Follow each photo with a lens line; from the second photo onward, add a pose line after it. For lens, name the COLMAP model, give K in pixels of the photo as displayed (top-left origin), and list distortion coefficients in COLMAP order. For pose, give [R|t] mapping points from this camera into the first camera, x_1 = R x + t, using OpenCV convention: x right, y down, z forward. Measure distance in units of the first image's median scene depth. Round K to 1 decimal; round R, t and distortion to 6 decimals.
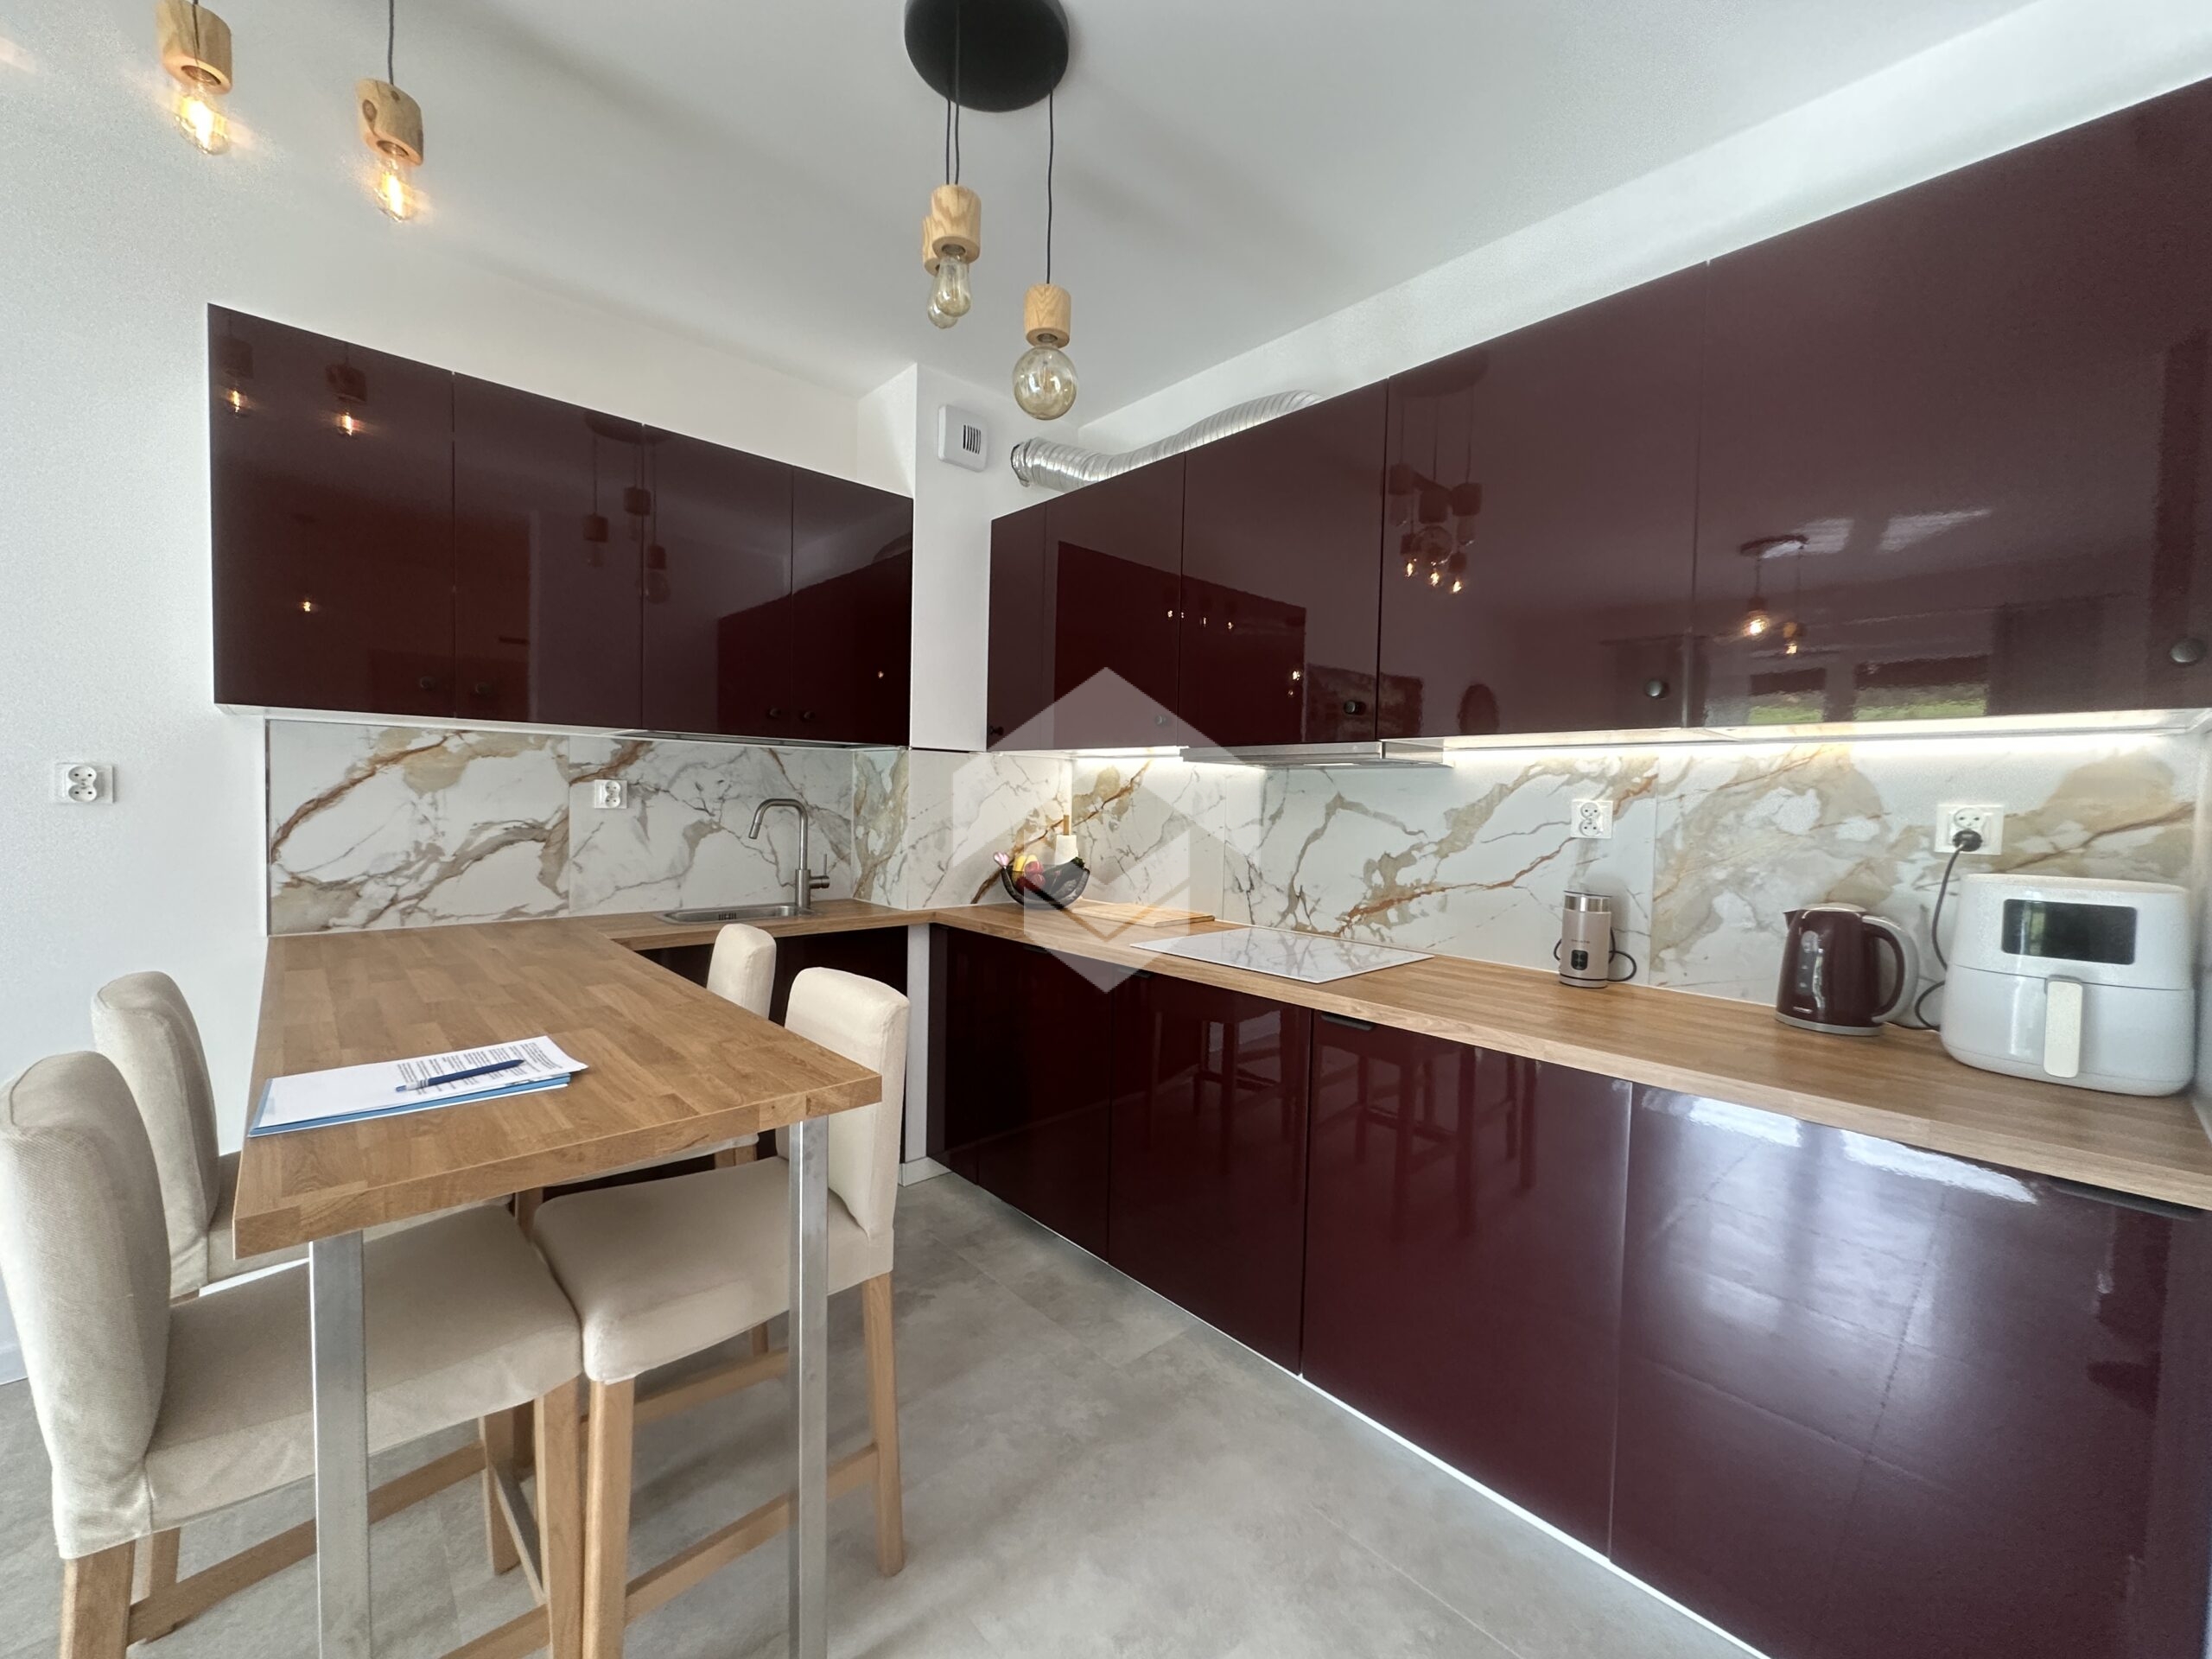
lens RADIAL K [[878.9, 0, 1108.9], [0, 878.9, 831.2], [0, 0, 1]] dist [-0.003898, 0.000472]
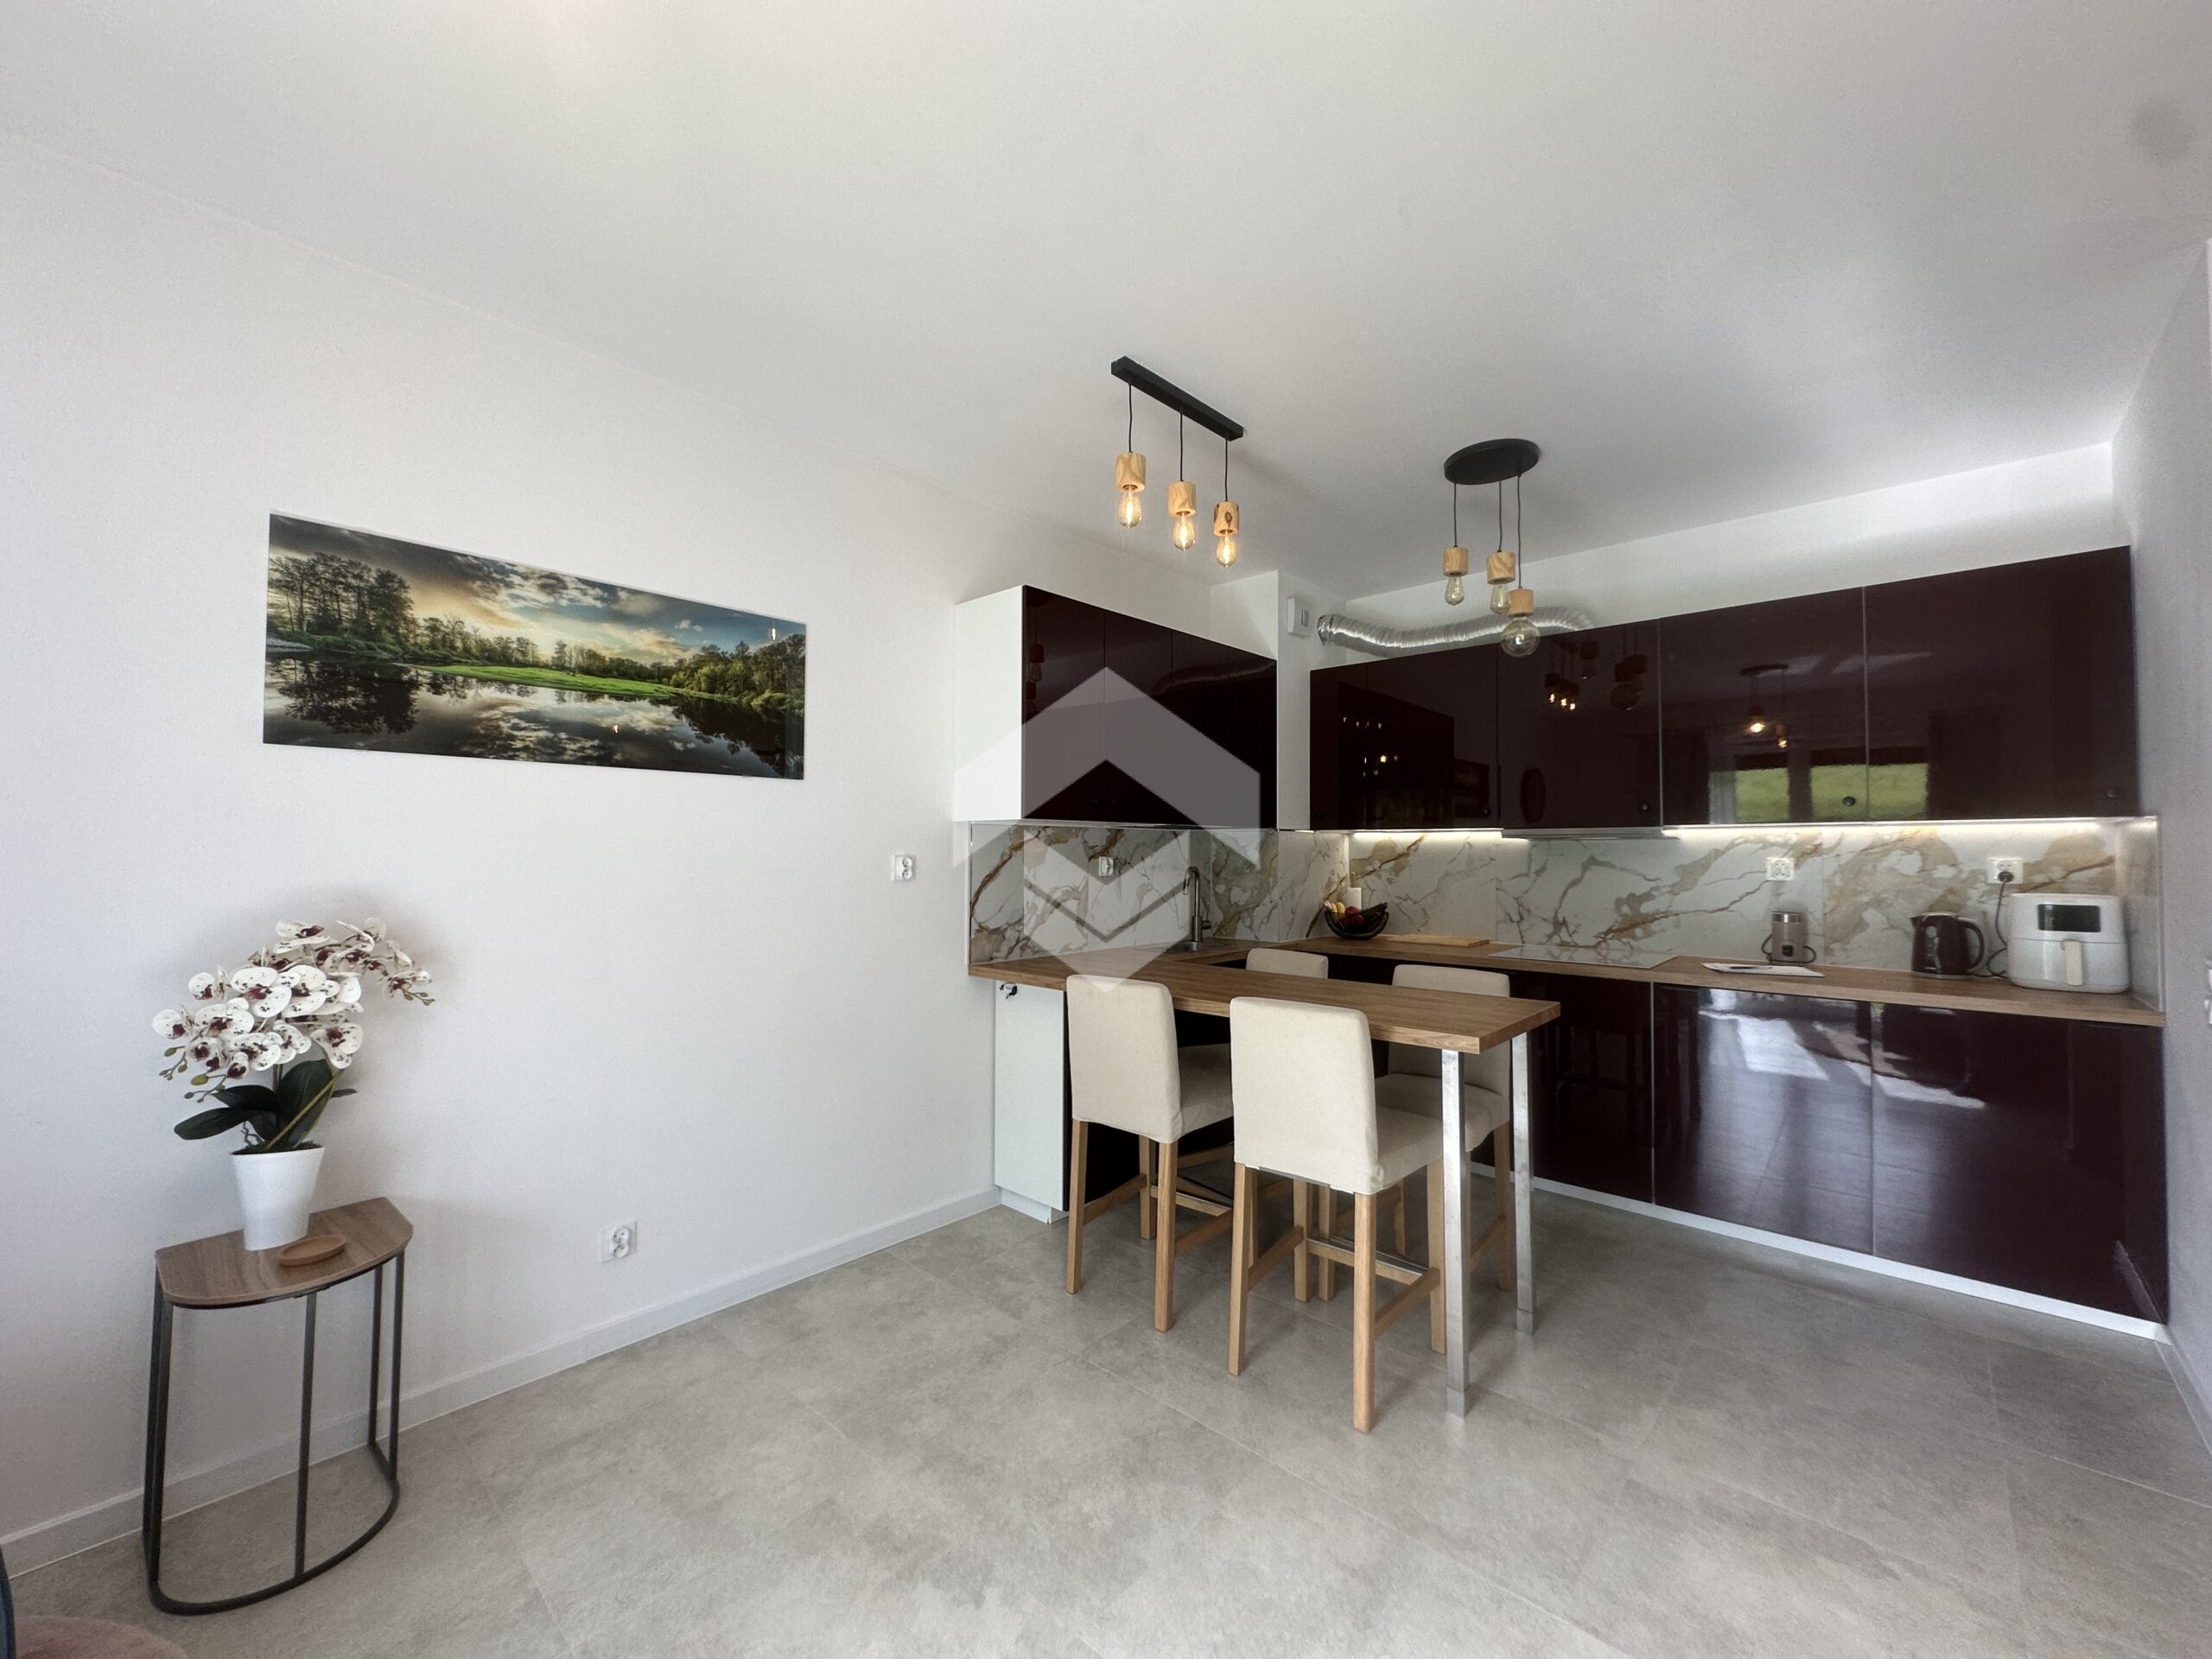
lens RADIAL K [[878.9, 0, 1108.3], [0, 878.9, 833.0], [0, 0, 1]] dist [-0.003898, 0.000472]
pose [[0.996312, -0.018623, 0.083758, -0.760232], [0.023675, 0.997934, -0.059722, -0.011198], [-0.082473, 0.061485, 0.994695, -0.507200]]
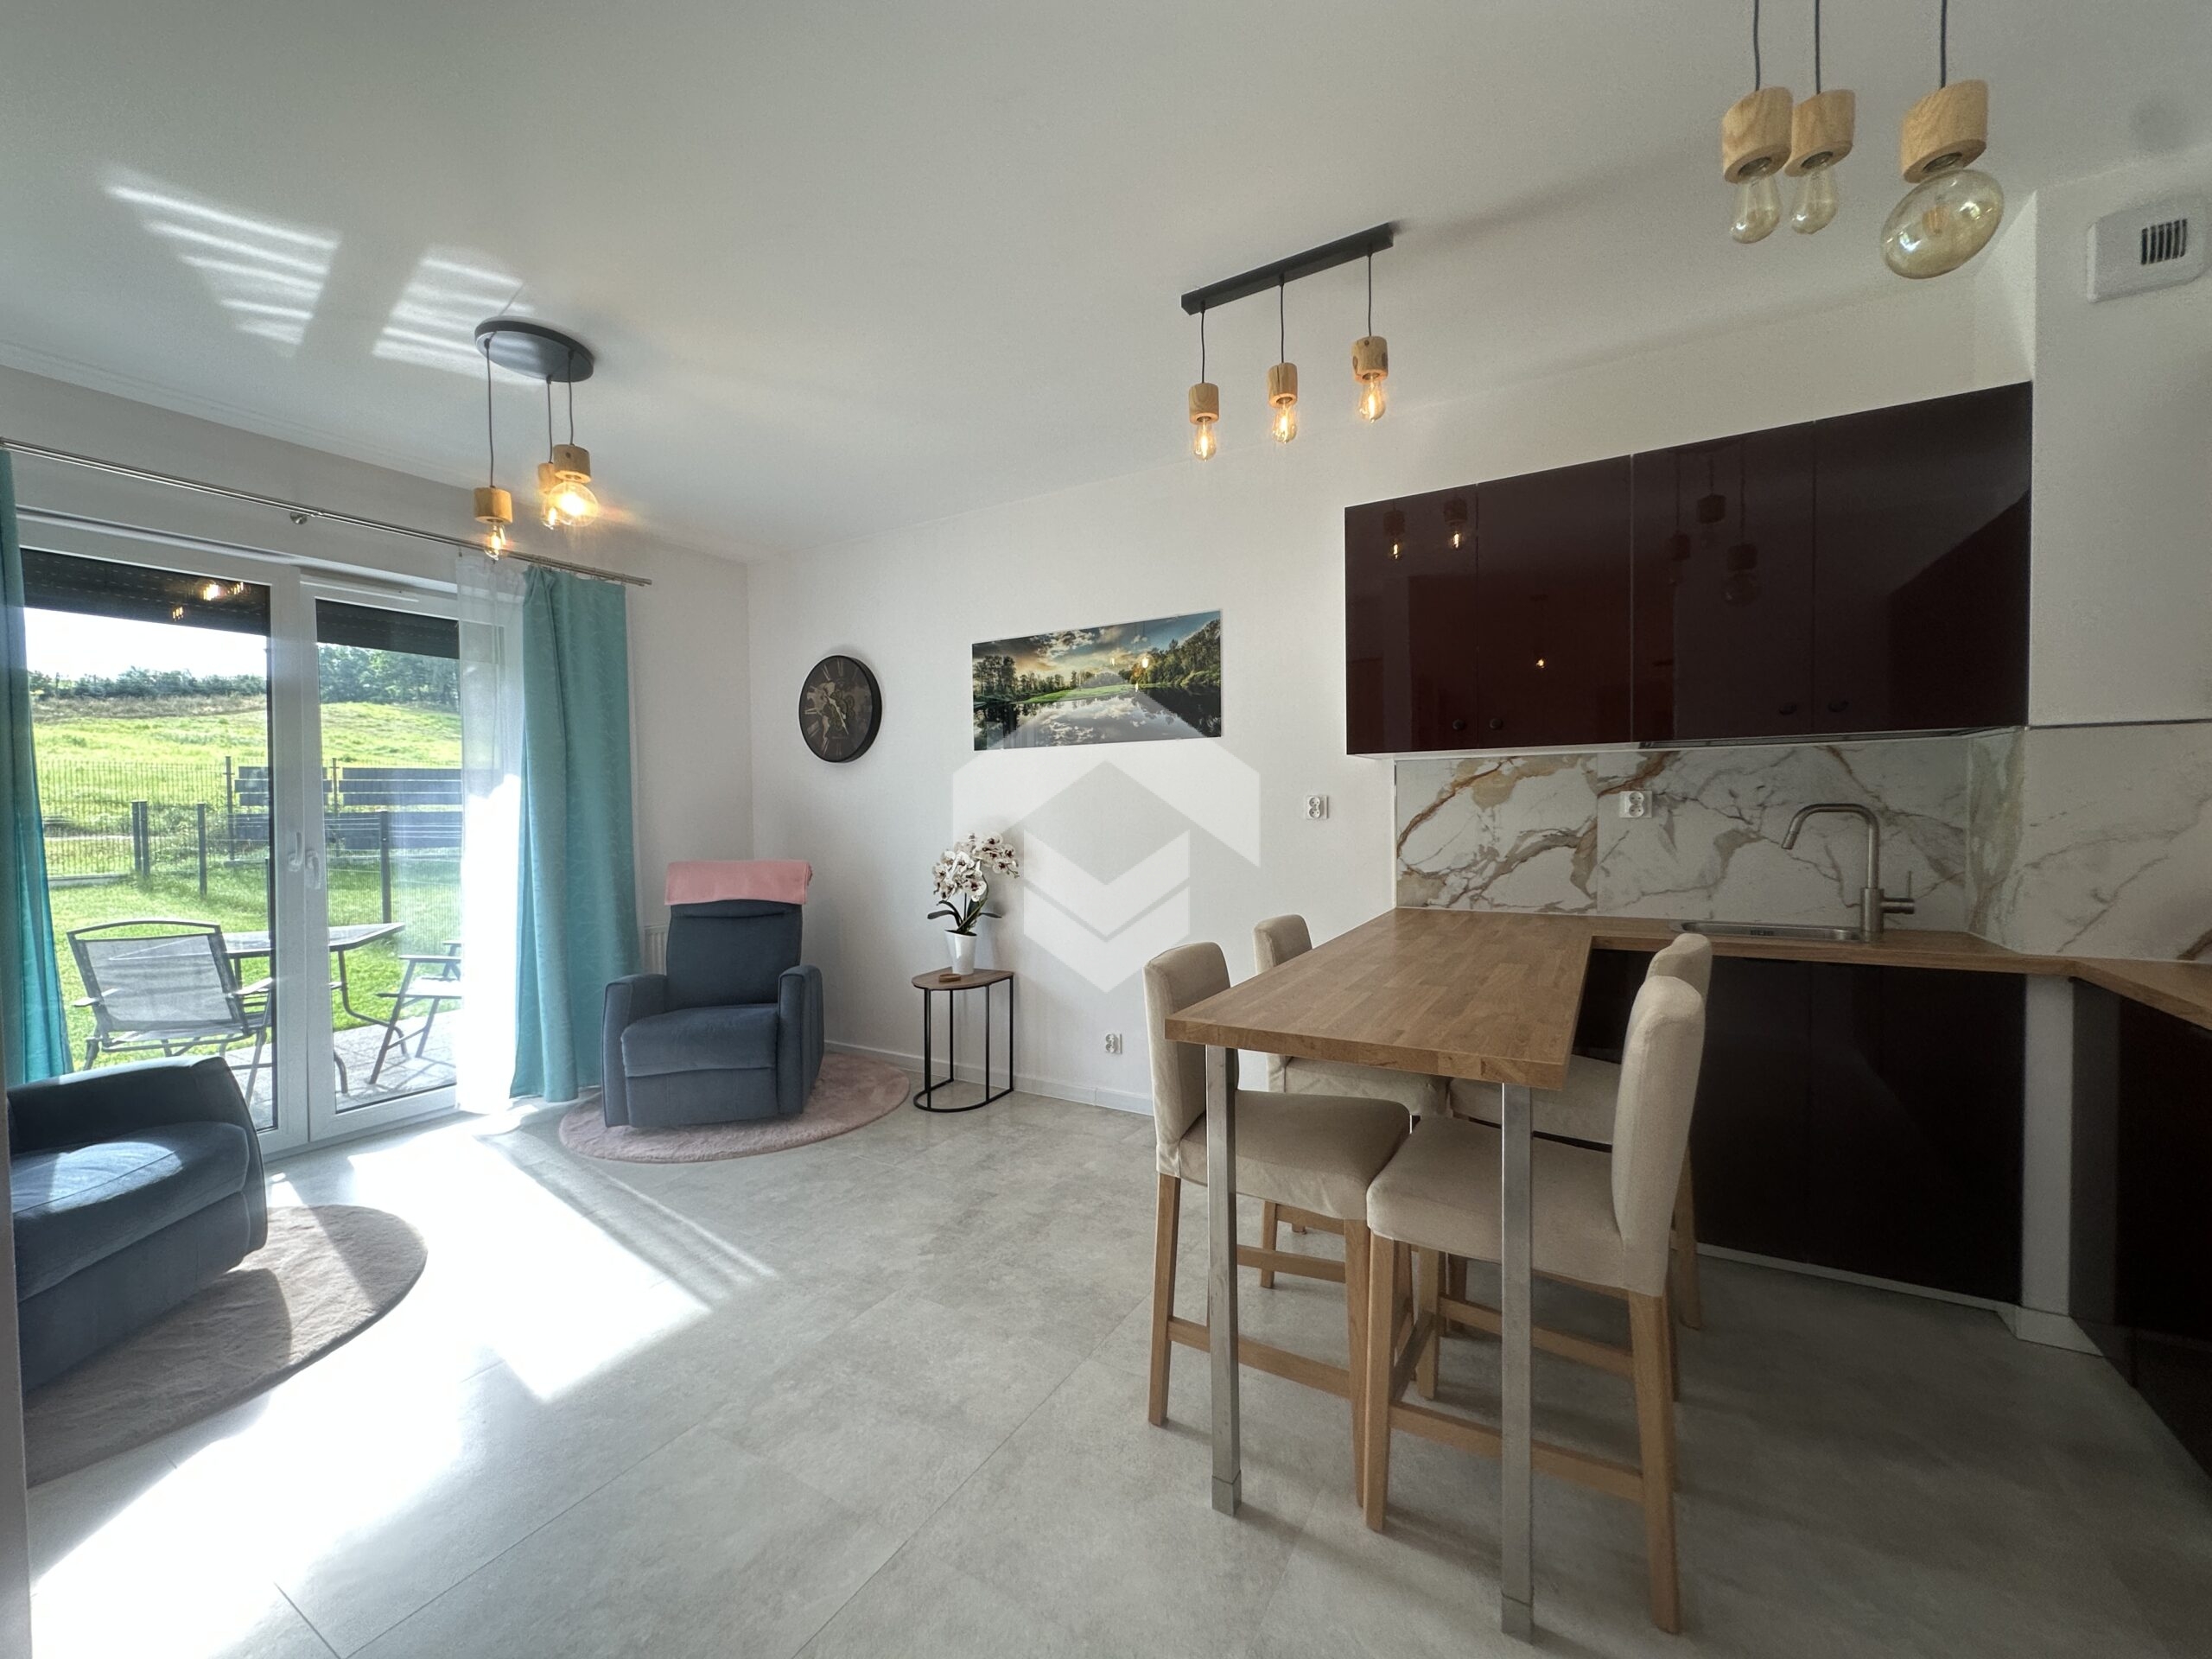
lens RADIAL K [[878.9, 0, 1107.9], [0, 878.9, 831.8], [0, 0, 1]] dist [-0.003898, 0.000472]
pose [[0.292412, -0.000973, -0.956292, 0.288443], [-0.016939, 0.999837, -0.006197, 0.009419], [0.956142, 0.018011, 0.292348, 0.088598]]
